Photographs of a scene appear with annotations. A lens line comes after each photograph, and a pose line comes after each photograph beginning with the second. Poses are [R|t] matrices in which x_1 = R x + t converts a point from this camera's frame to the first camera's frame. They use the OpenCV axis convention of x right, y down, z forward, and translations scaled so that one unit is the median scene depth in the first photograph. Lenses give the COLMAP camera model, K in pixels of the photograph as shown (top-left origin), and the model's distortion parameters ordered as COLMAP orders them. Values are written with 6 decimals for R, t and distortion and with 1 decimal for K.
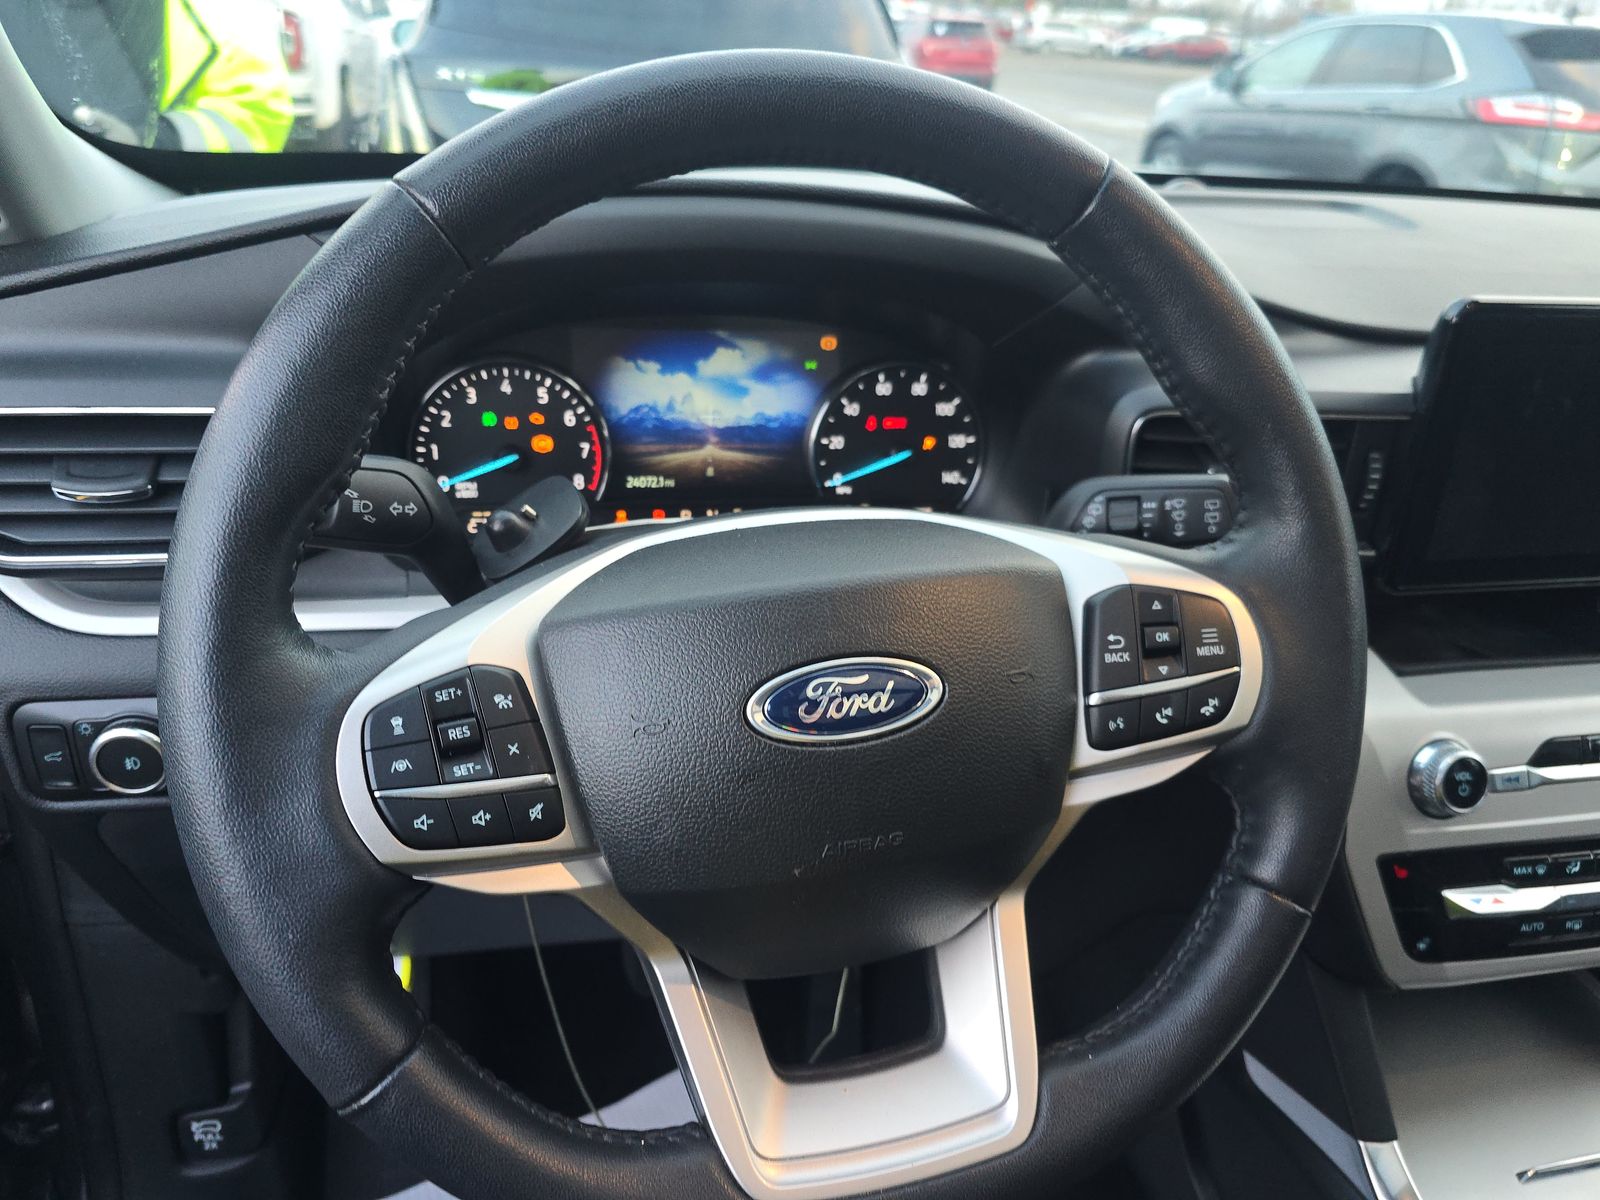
lens RADIAL K [[1069.6, 0, 800.0], [0, 1069.6, 600.0], [0, 0, 1]] dist [0.060711, -0.063451]
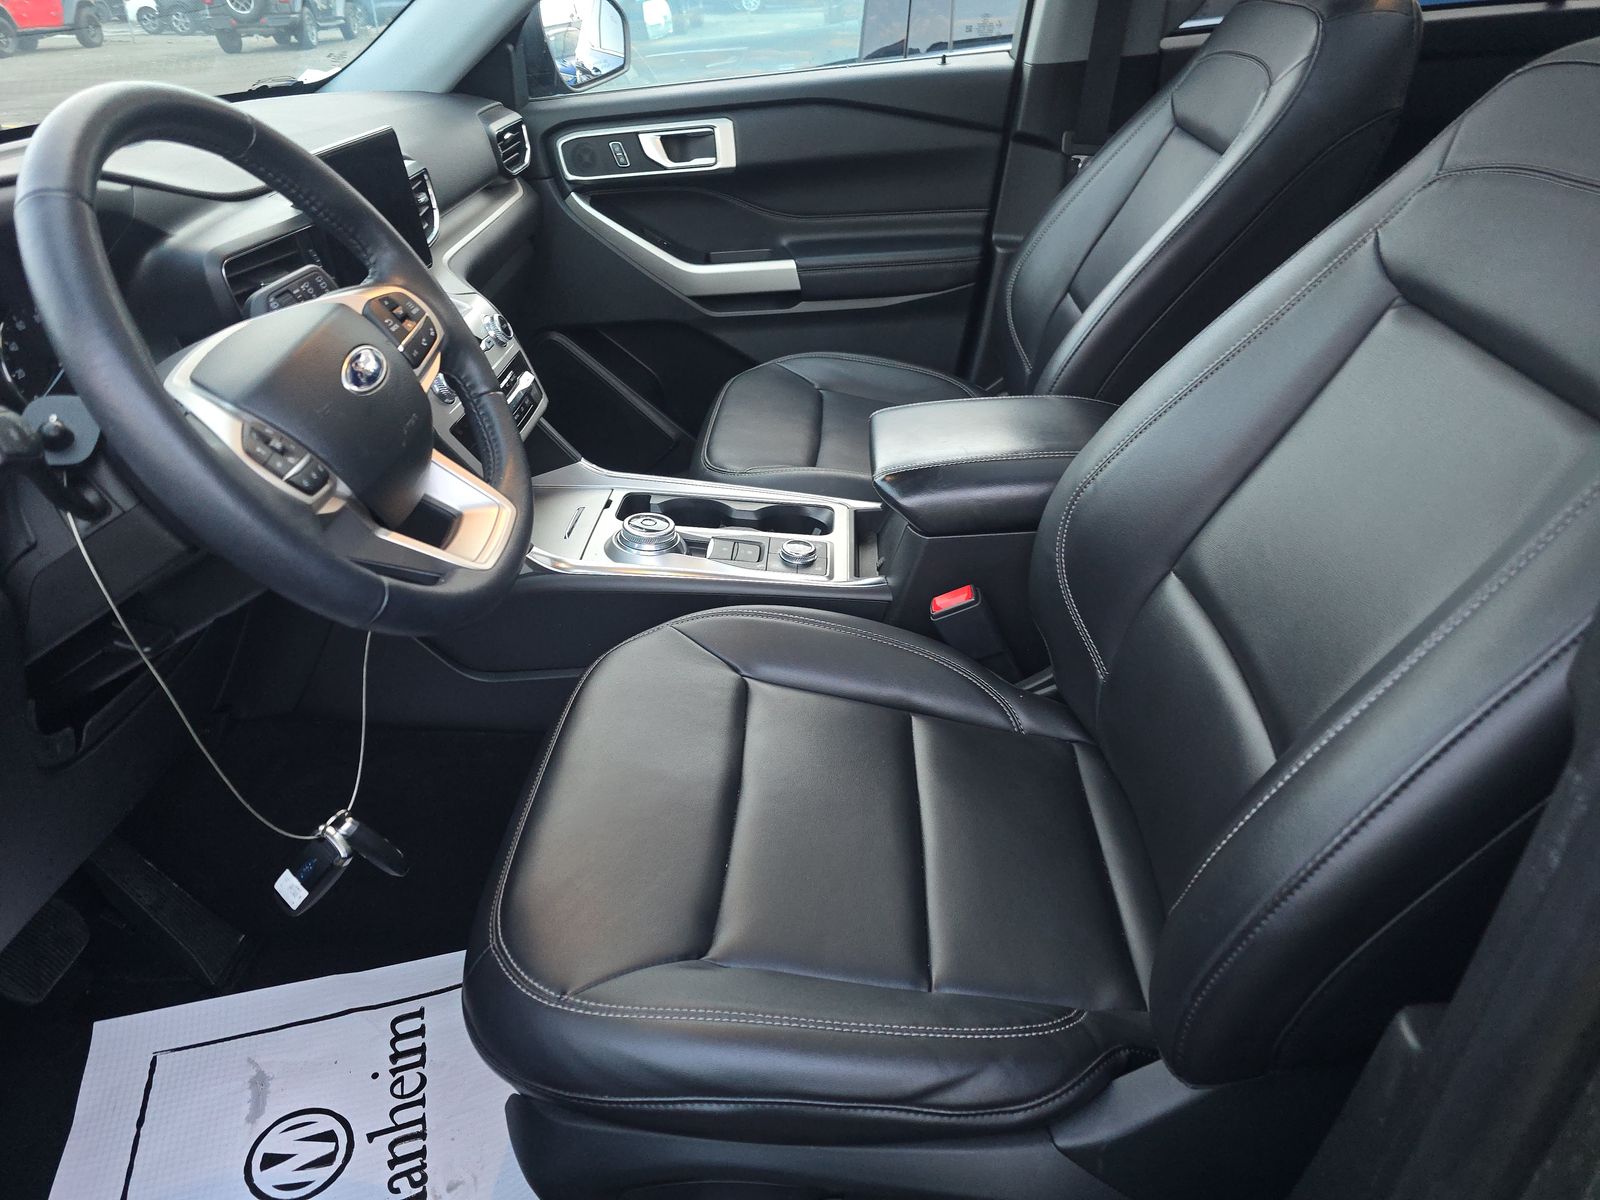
lens RADIAL K [[1069.6, 0, 800.0], [0, 1069.6, 600.0], [0, 0, 1]] dist [0.060711, -0.063451]
pose [[0.232261, -0.548965, 0.802927, -1.041556], [0.496115, 0.776908, 0.387666, 0.027017], [-0.836615, 0.308304, 0.452795, -0.338535]]
